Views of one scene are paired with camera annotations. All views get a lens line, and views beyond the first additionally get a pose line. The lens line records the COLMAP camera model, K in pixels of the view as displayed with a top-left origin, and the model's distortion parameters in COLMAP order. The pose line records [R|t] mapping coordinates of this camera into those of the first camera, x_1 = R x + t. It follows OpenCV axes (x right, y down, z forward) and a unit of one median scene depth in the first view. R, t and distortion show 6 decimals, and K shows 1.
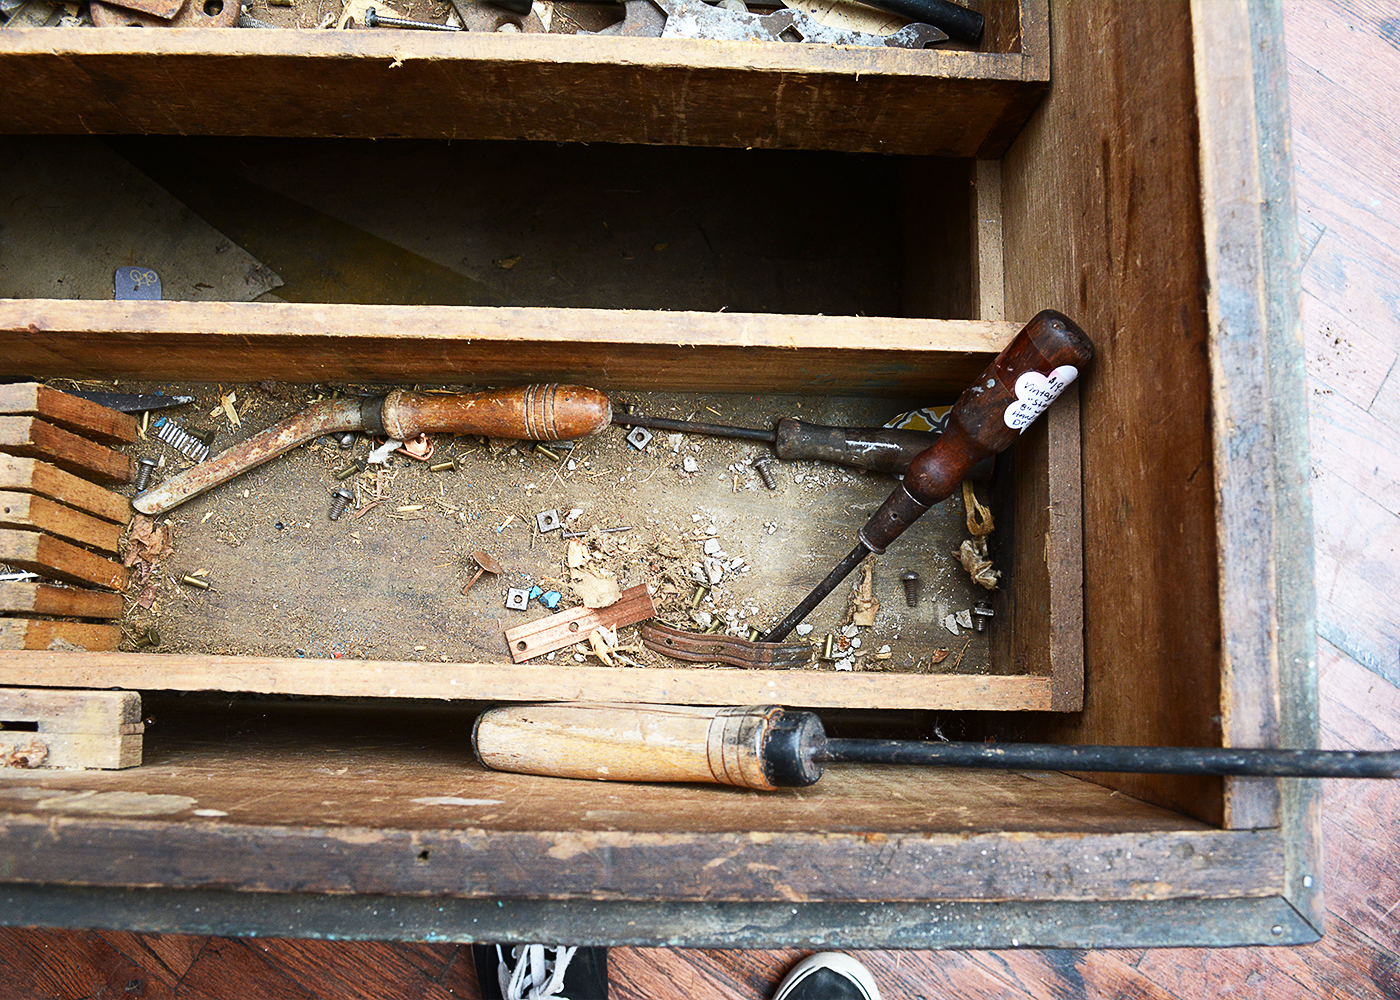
lens RADIAL K [[1151.9, 0, 700.0], [0, 1151.9, 500.0], [0, 0, 1]] dist [-0.077335, 0.000490]
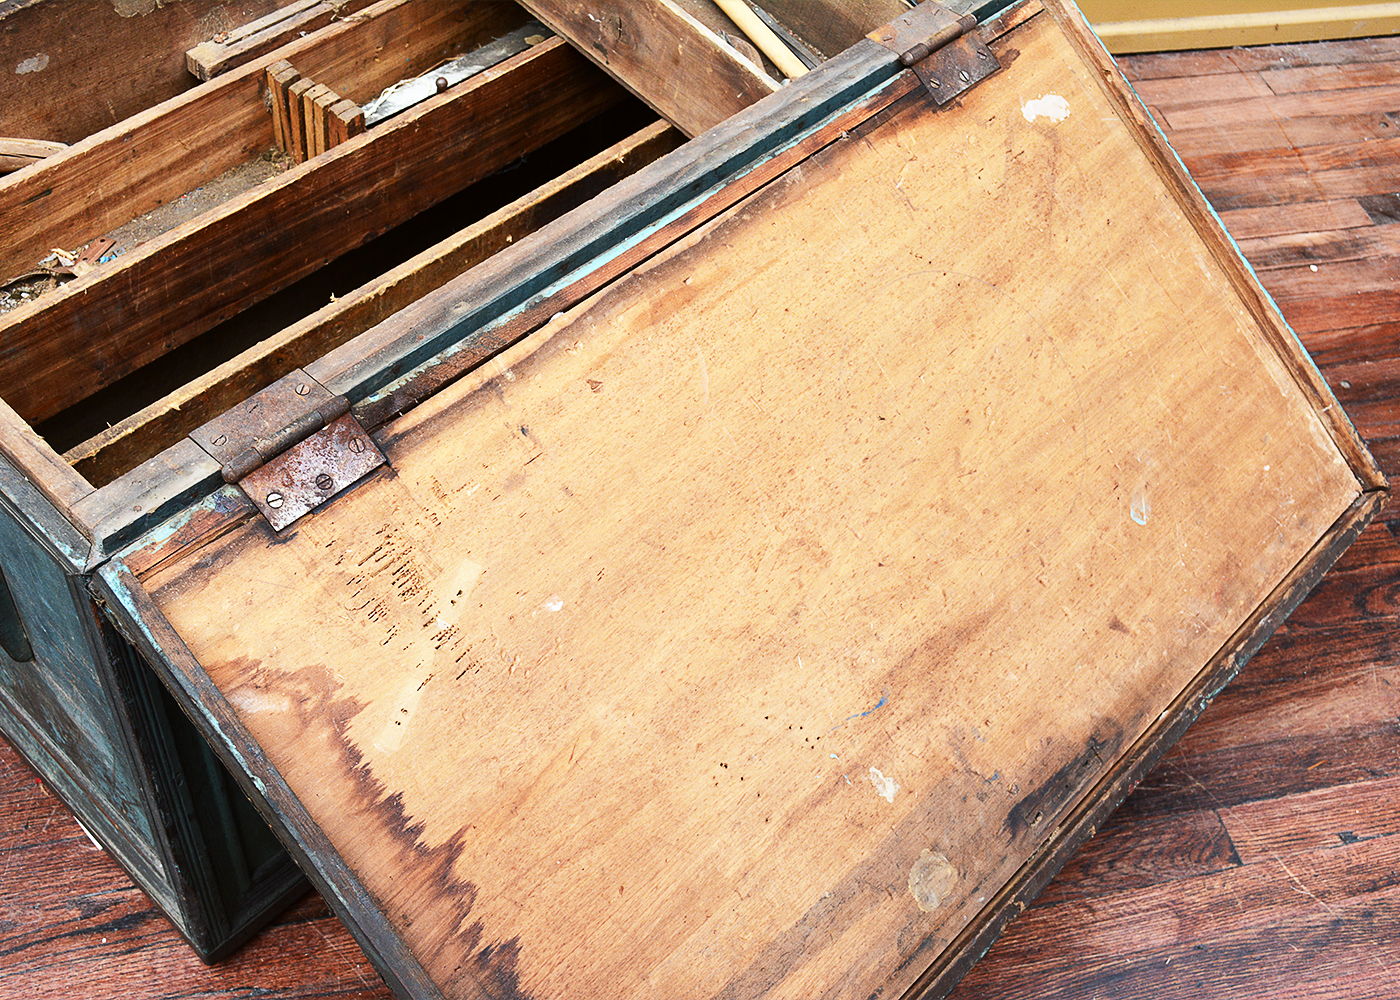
lens RADIAL K [[1686.5, 0, 700.0], [0, 1686.5, 500.0], [0, 0, 1]] dist [-0.034371, -0.024837]
pose [[-0.670843, 0.505136, -0.542962, 1.276410], [-0.741589, -0.453050, 0.494764, -3.072256], [0.003935, 0.734563, 0.678529, -0.757029]]
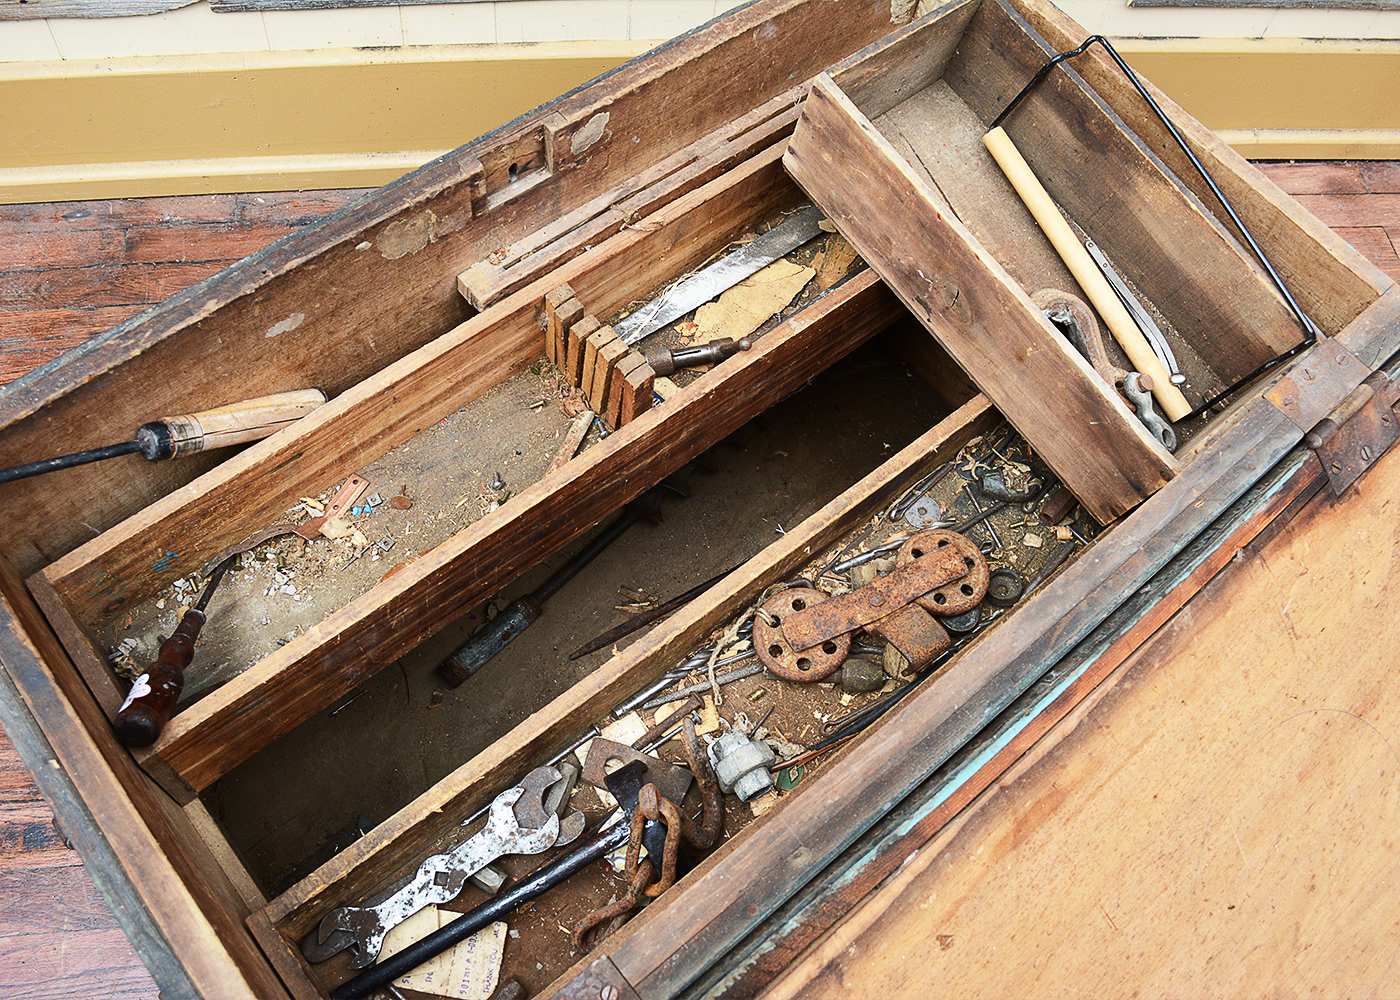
lens RADIAL K [[1263.4, 0, 700.0], [0, 1263.4, 500.0], [0, 0, 1]] dist [-0.078037, 0.015601]
pose [[-0.751258, 0.532267, -0.390260, 0.287361], [-0.659155, -0.635129, 0.402648, -1.397461], [-0.033549, 0.559735, 0.827993, -0.760187]]
